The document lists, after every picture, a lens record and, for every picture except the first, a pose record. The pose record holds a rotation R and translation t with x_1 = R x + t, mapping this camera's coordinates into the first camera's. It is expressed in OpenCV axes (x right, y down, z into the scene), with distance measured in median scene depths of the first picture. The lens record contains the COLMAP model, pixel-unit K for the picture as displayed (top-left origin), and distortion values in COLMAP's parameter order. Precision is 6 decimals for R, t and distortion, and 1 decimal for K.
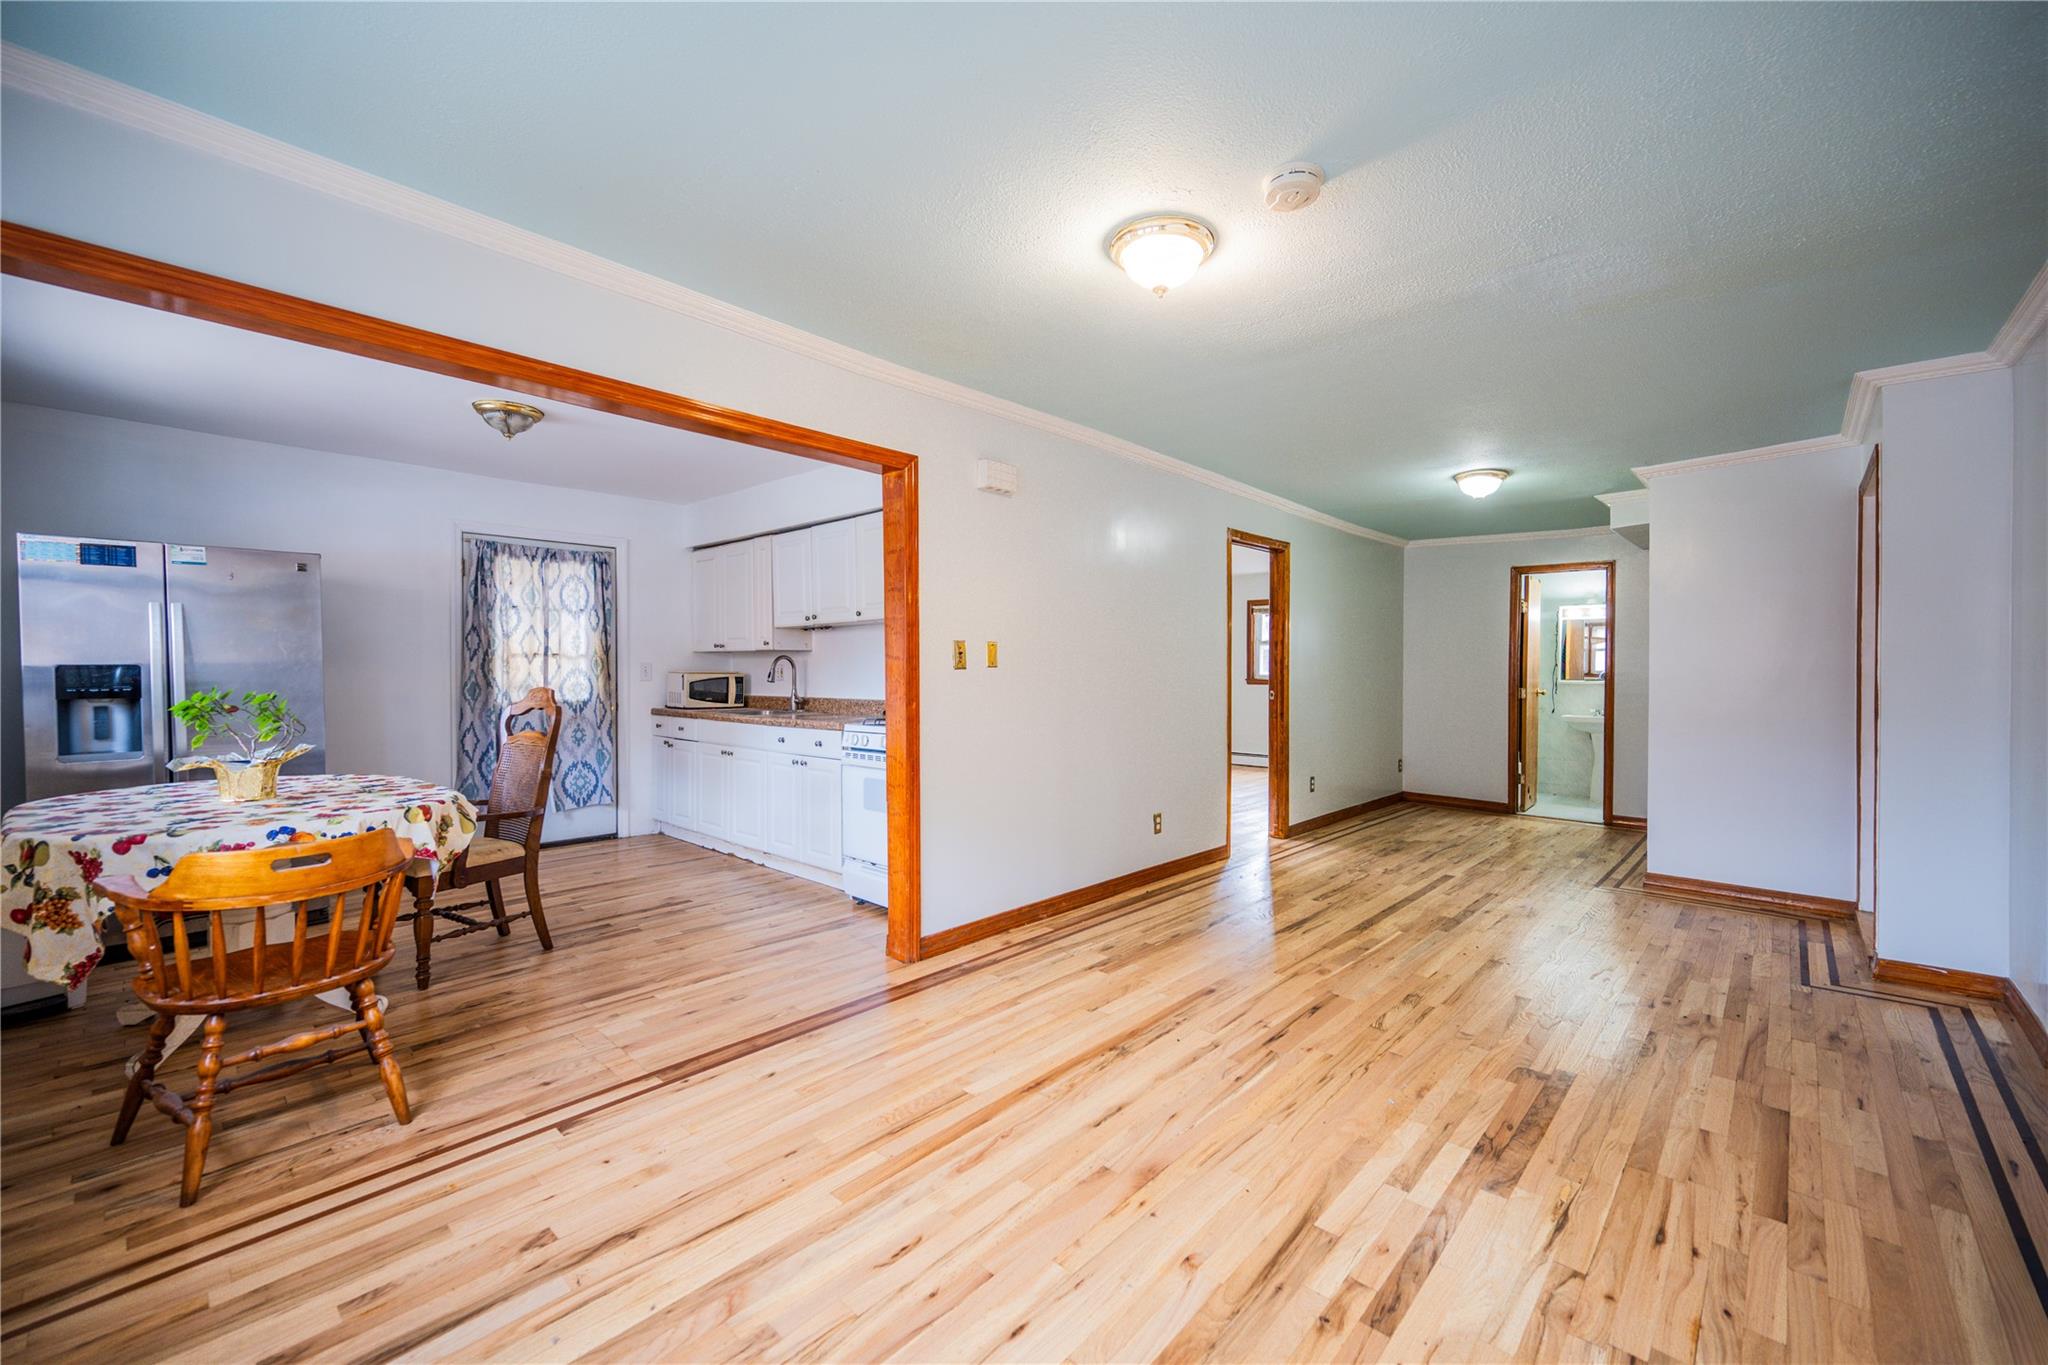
lens RADIAL K [[806.7, 0, 976.6], [0, 806.7, 682.5], [0, 0, 1]] dist [0.004898, 0.000088]
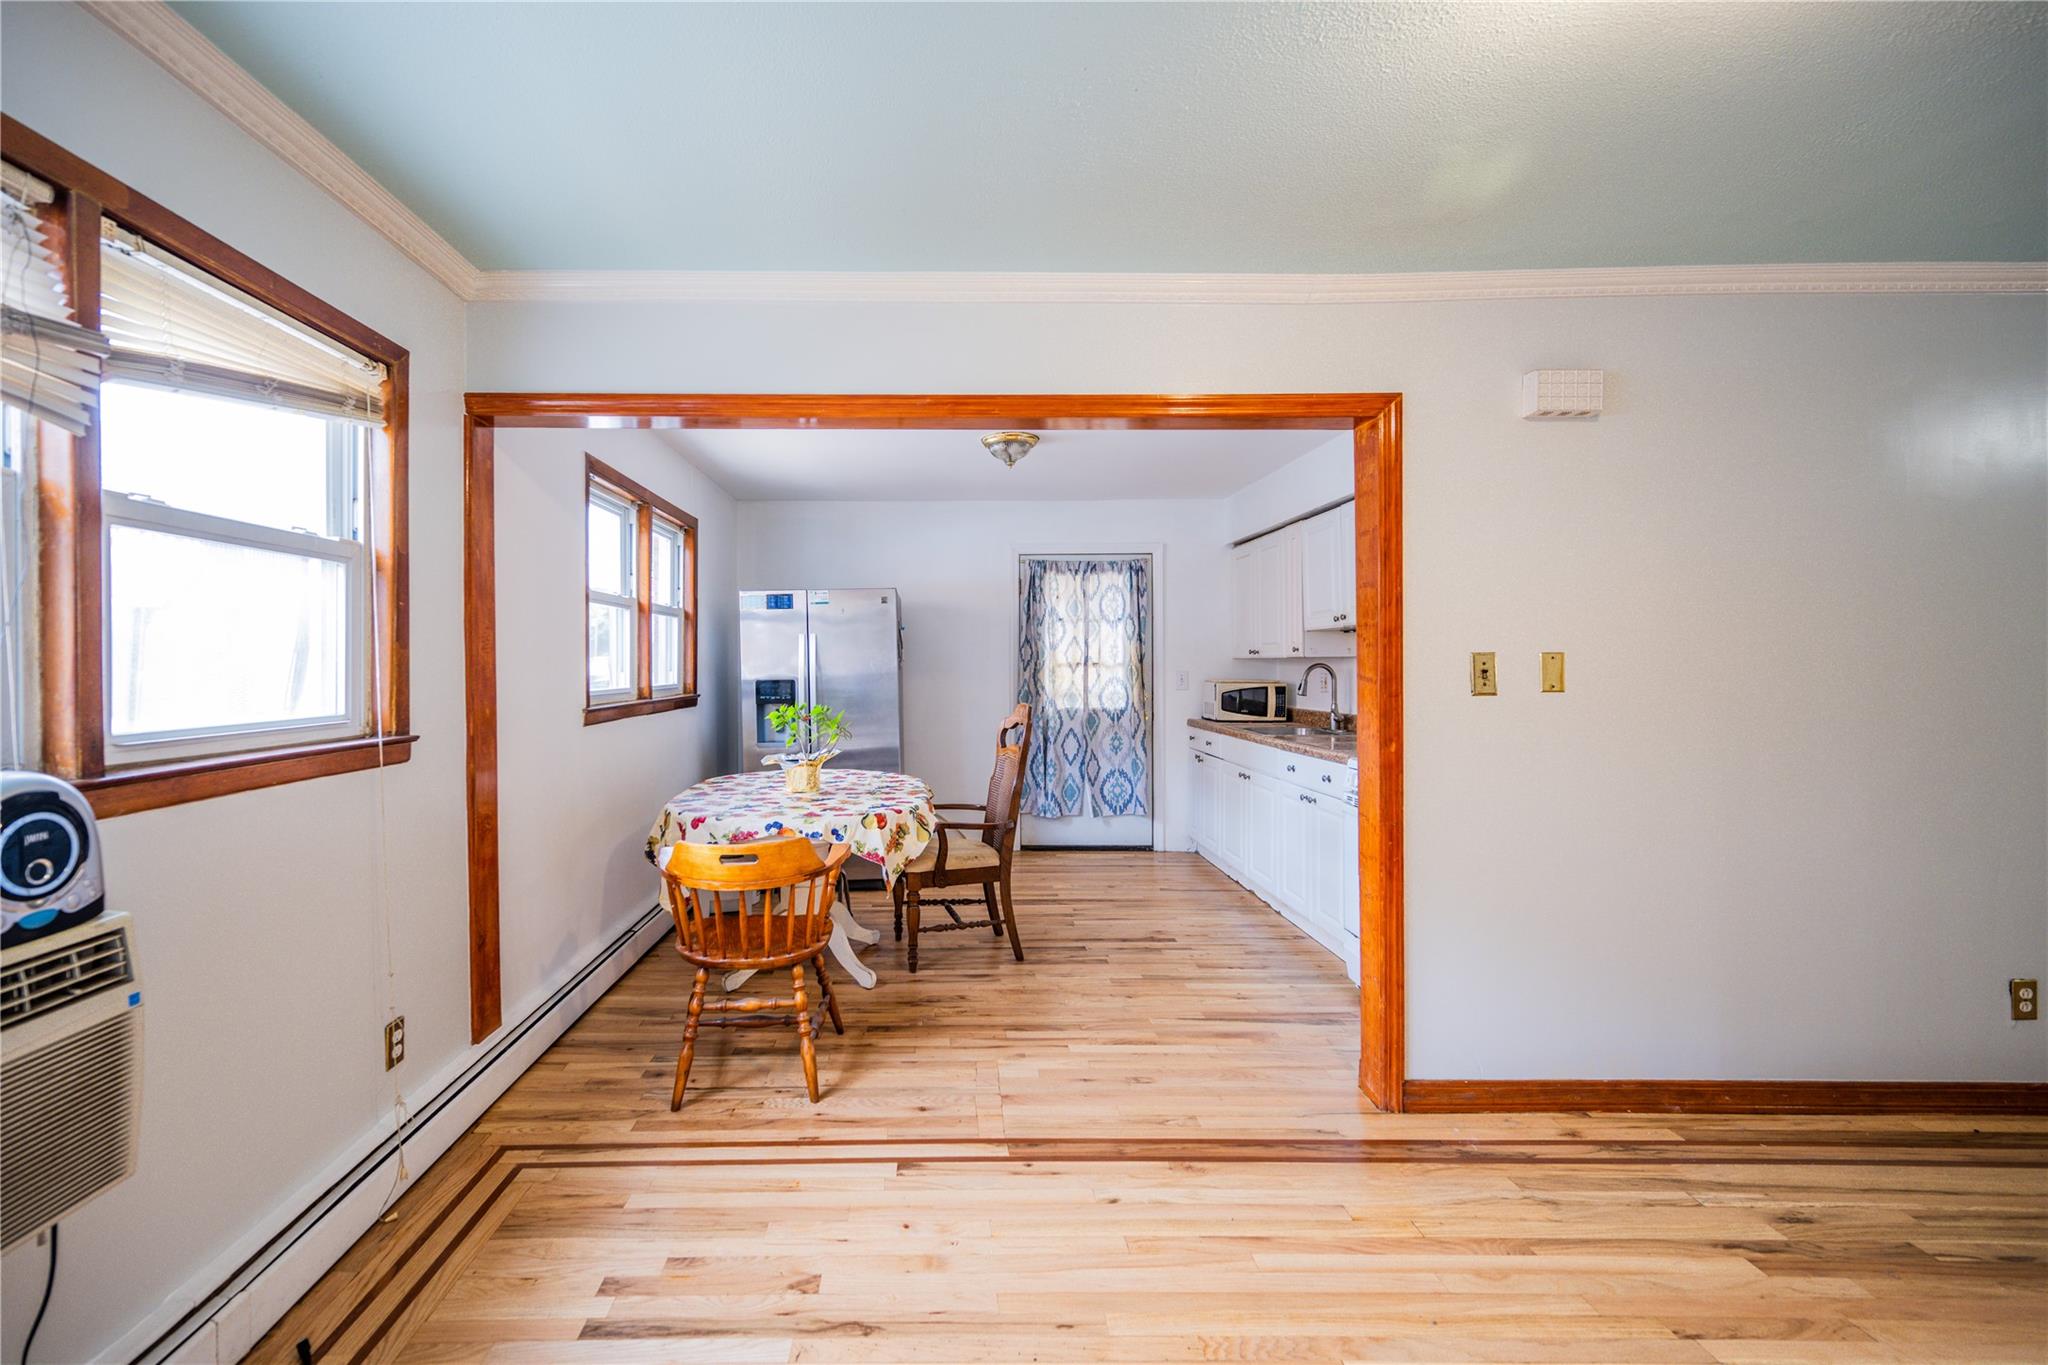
lens RADIAL K [[820.3, 0, 1023.1], [0, 820.3, 666.4], [0, 0, 1]] dist [0.005955, 0.000306]
pose [[0.704280, 0.002737, -0.709917, 0.195105], [-0.003418, 0.999994, 0.000465, -0.039591], [0.709914, 0.002099, 0.704285, 0.251622]]
